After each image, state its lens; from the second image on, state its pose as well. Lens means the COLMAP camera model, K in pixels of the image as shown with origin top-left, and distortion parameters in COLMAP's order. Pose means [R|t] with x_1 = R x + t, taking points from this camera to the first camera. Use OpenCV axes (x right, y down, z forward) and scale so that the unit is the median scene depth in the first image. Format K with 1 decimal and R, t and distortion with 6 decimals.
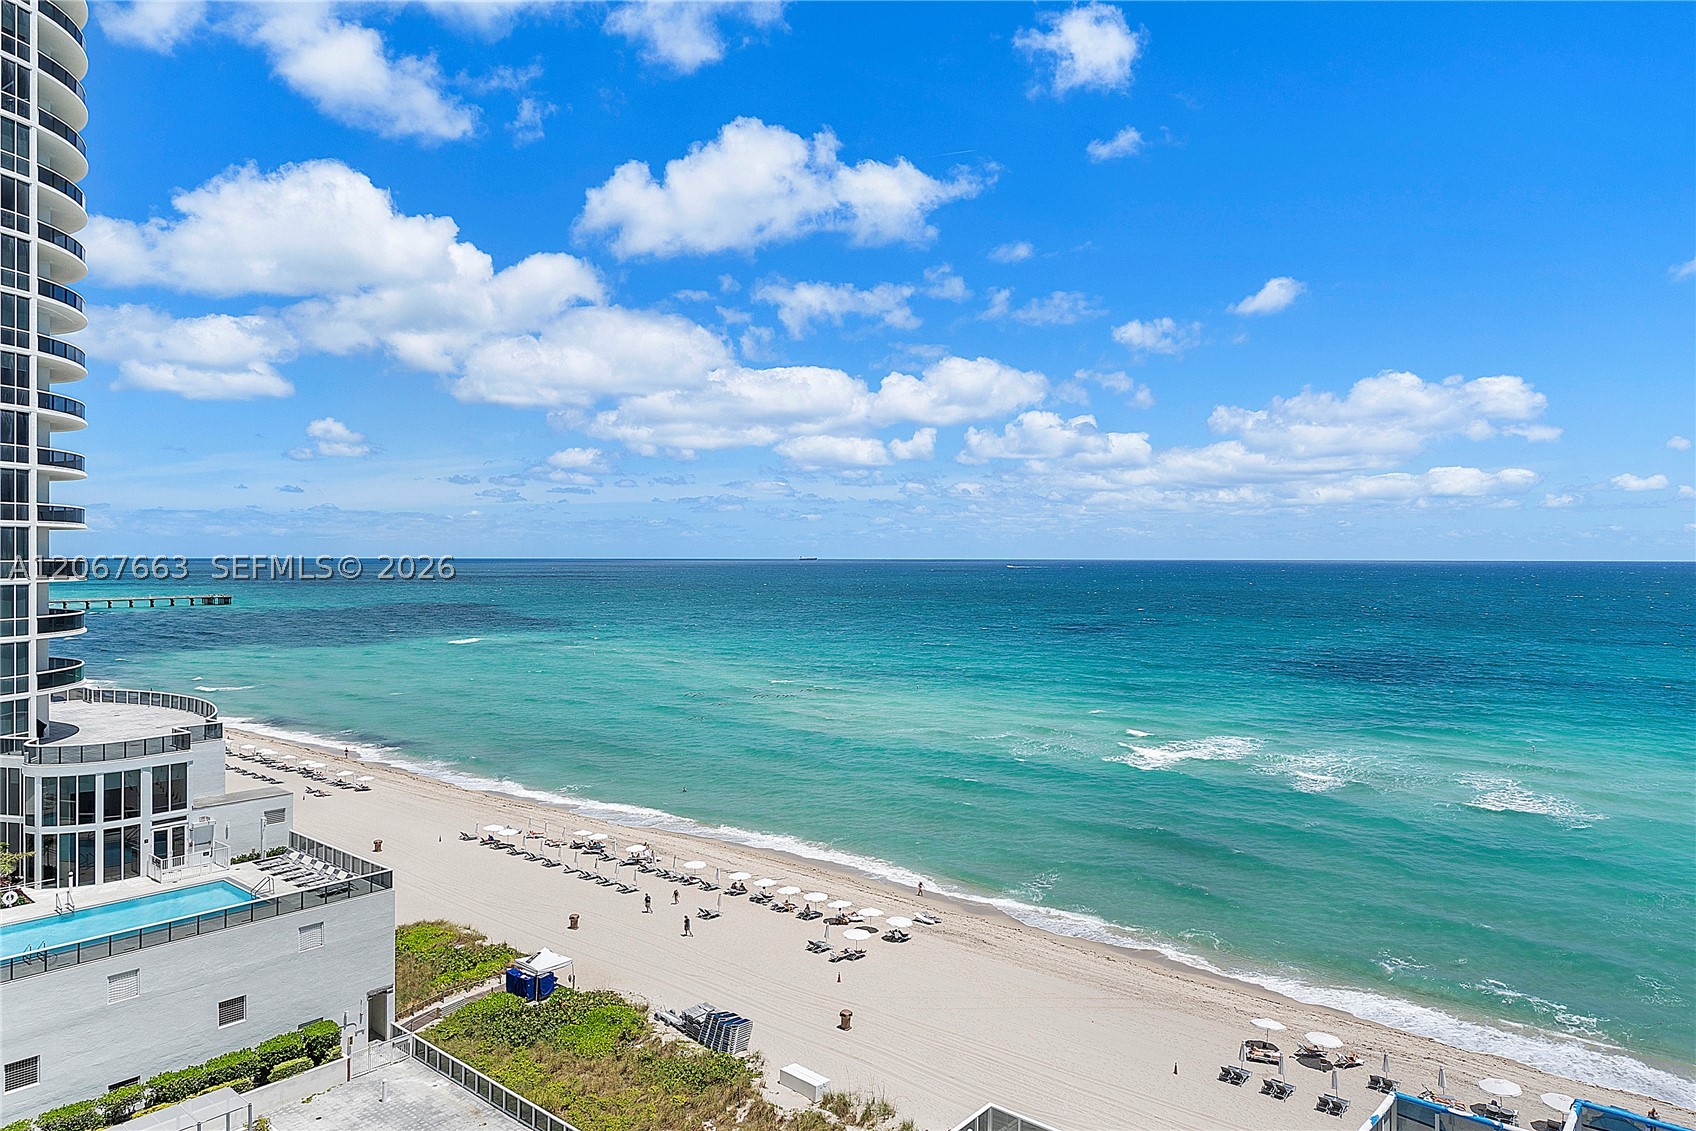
lens RADIAL K [[1087.3, 0, 853.8], [0, 1087.3, 595.3], [0, 0, 1]] dist [0.000812, 0.000763]
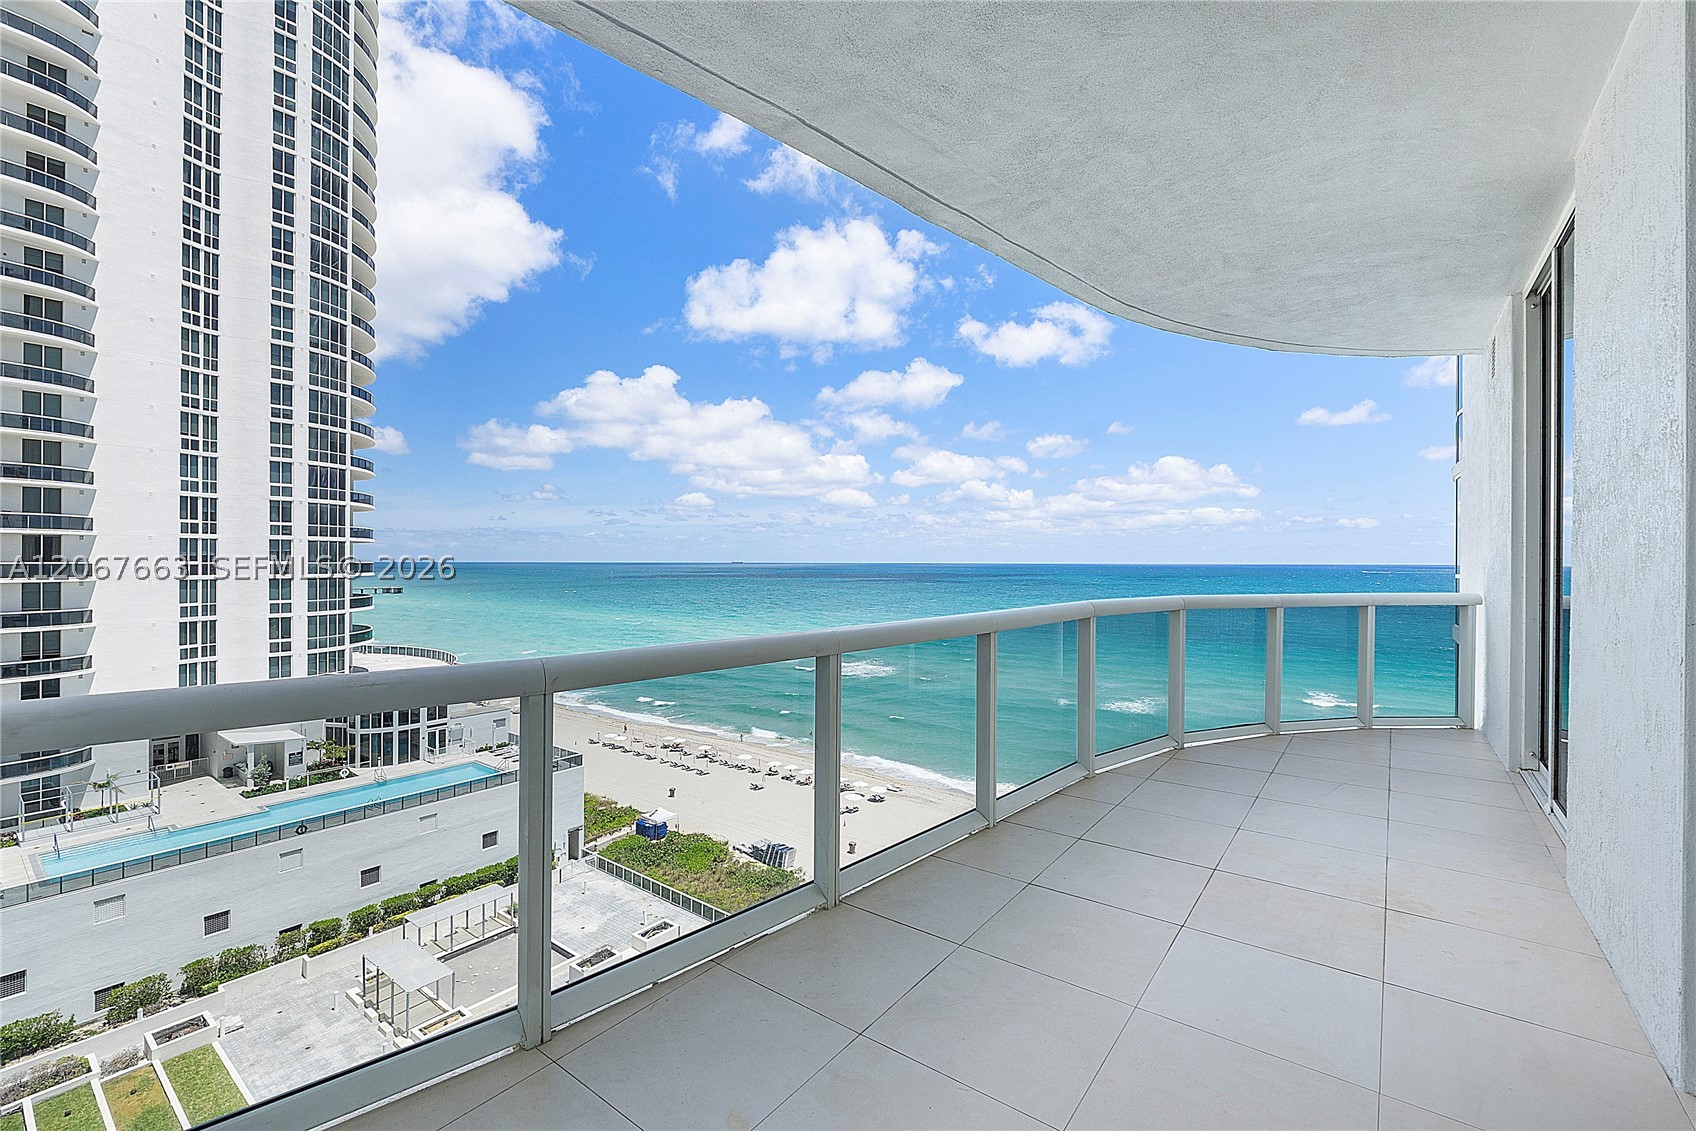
lens RADIAL K [[728.5, 0, 842.8], [0, 728.5, 586.1], [0, 0, 1]] dist [-0.000211, 0.000252]
pose [[0.998850, 0.002693, 0.047866, -0.077953], [-0.002519, 0.999990, -0.003691, 0.004319], [-0.047876, 0.003566, 0.998847, -0.089803]]
